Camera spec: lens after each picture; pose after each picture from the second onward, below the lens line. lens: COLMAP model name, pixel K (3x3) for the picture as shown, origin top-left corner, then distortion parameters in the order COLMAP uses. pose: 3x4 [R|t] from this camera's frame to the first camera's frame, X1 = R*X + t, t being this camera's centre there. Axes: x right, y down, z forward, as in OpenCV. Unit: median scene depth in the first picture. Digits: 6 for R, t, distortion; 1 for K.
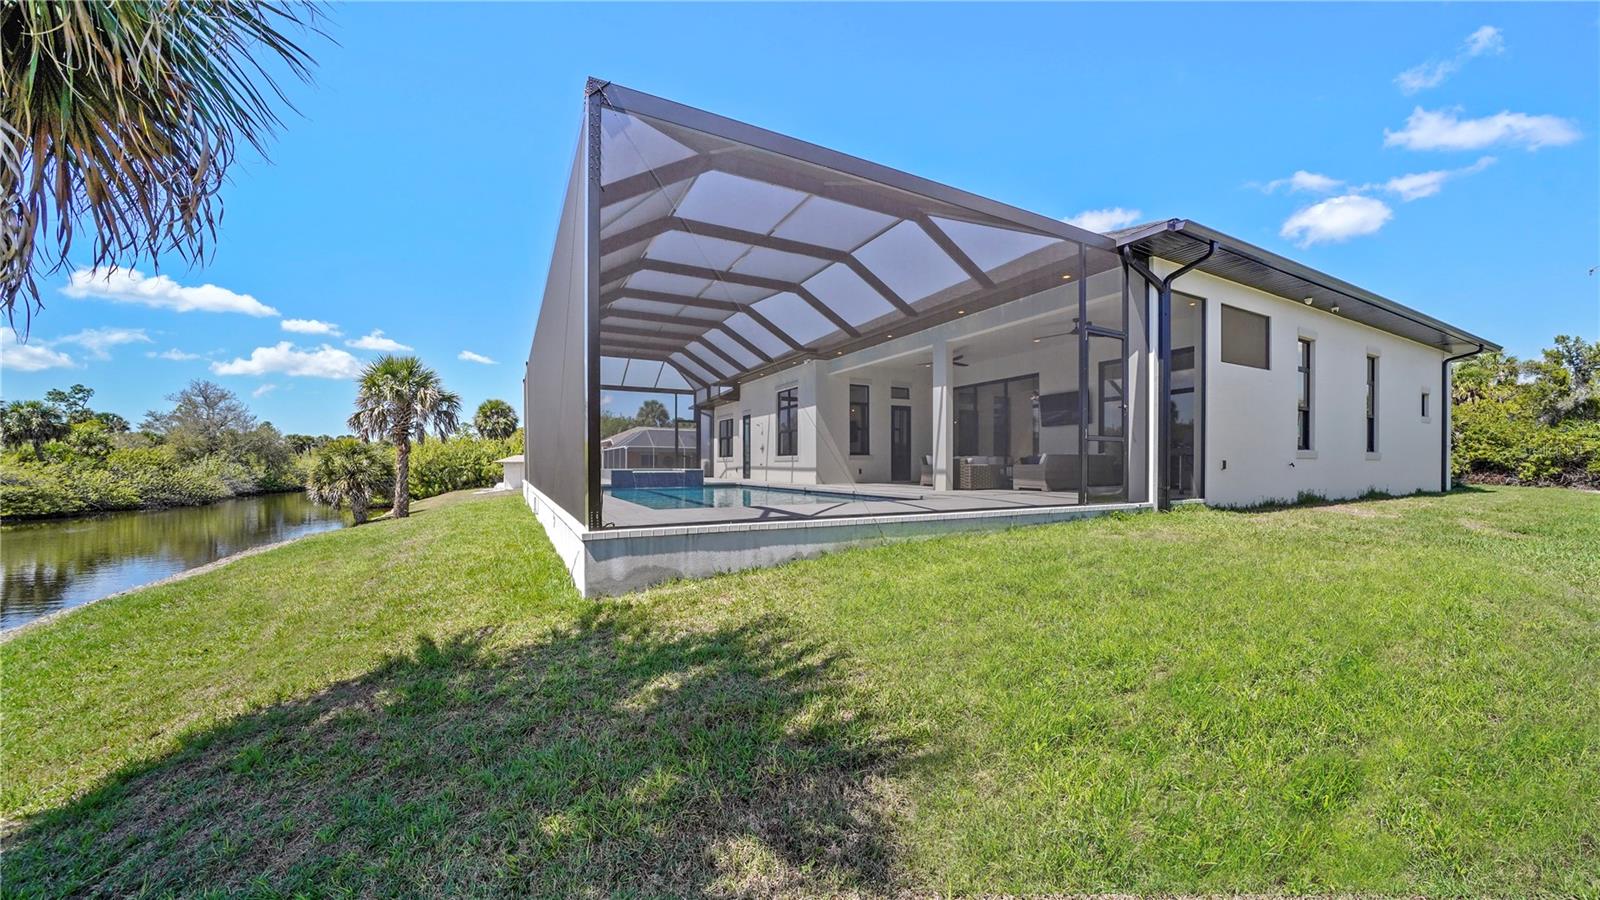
lens RADIAL K [[563.0, 0, 805.9], [0, 563.0, 464.3], [0, 0, 1]] dist [-0.004712, -0.000184]
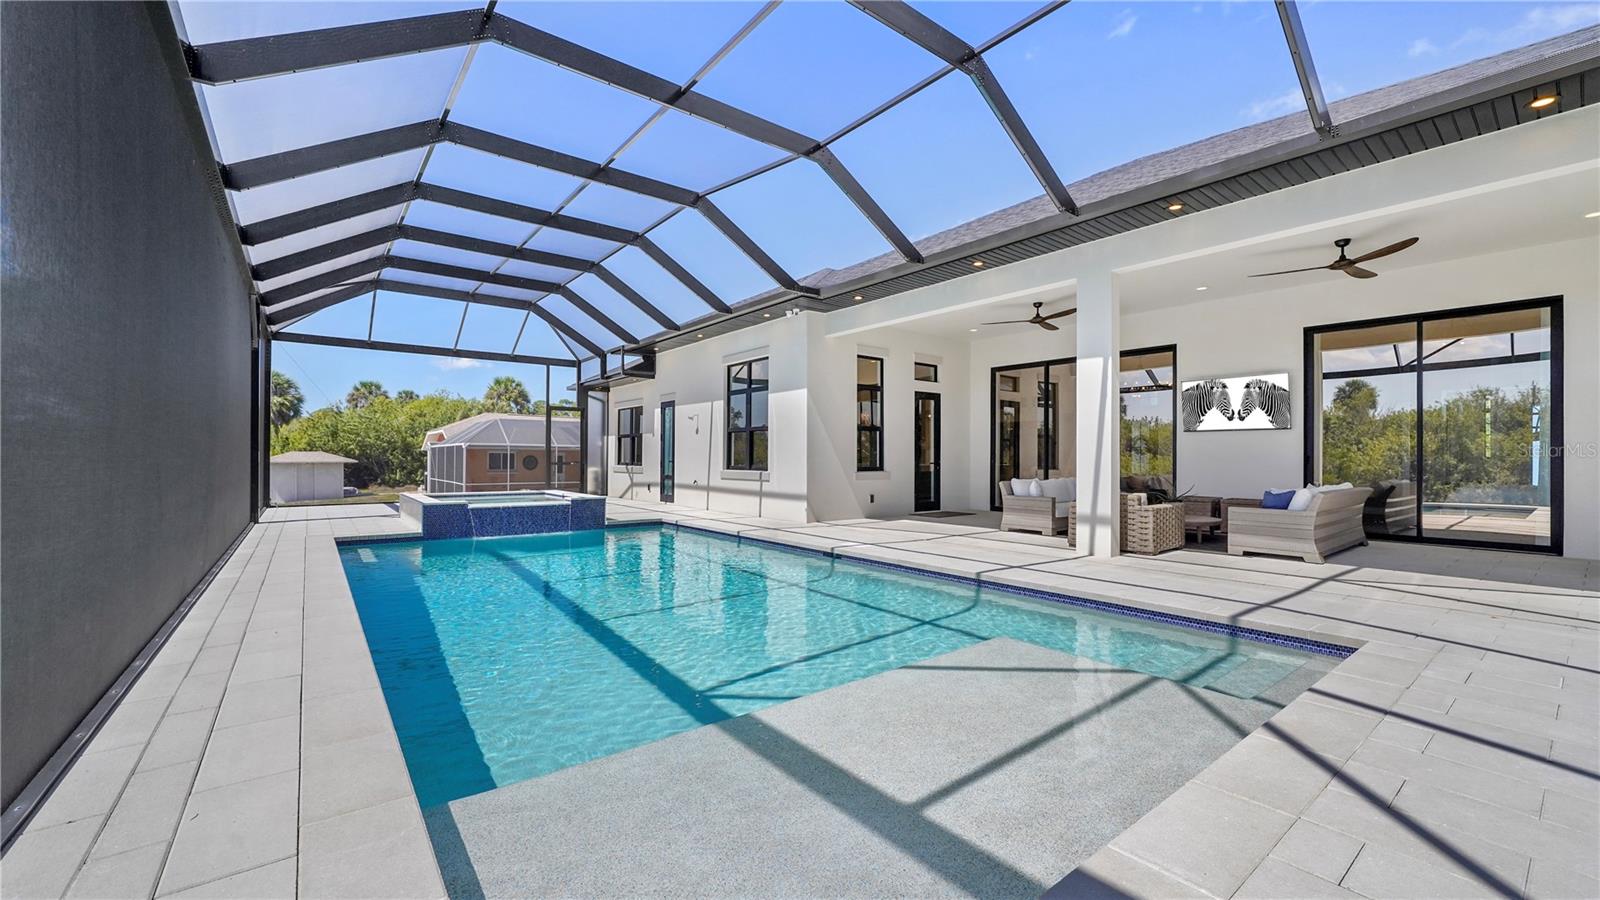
lens RADIAL K [[637.1, 0, 806.0], [0, 637.1, 453.5], [0, 0, 1]] dist [0.003365, 0.000024]
pose [[0.984835, 0.007968, 0.173310, -0.075445], [-0.006780, 0.999949, -0.007445, -0.024325], [-0.173360, 0.006157, 0.984839, 0.267351]]
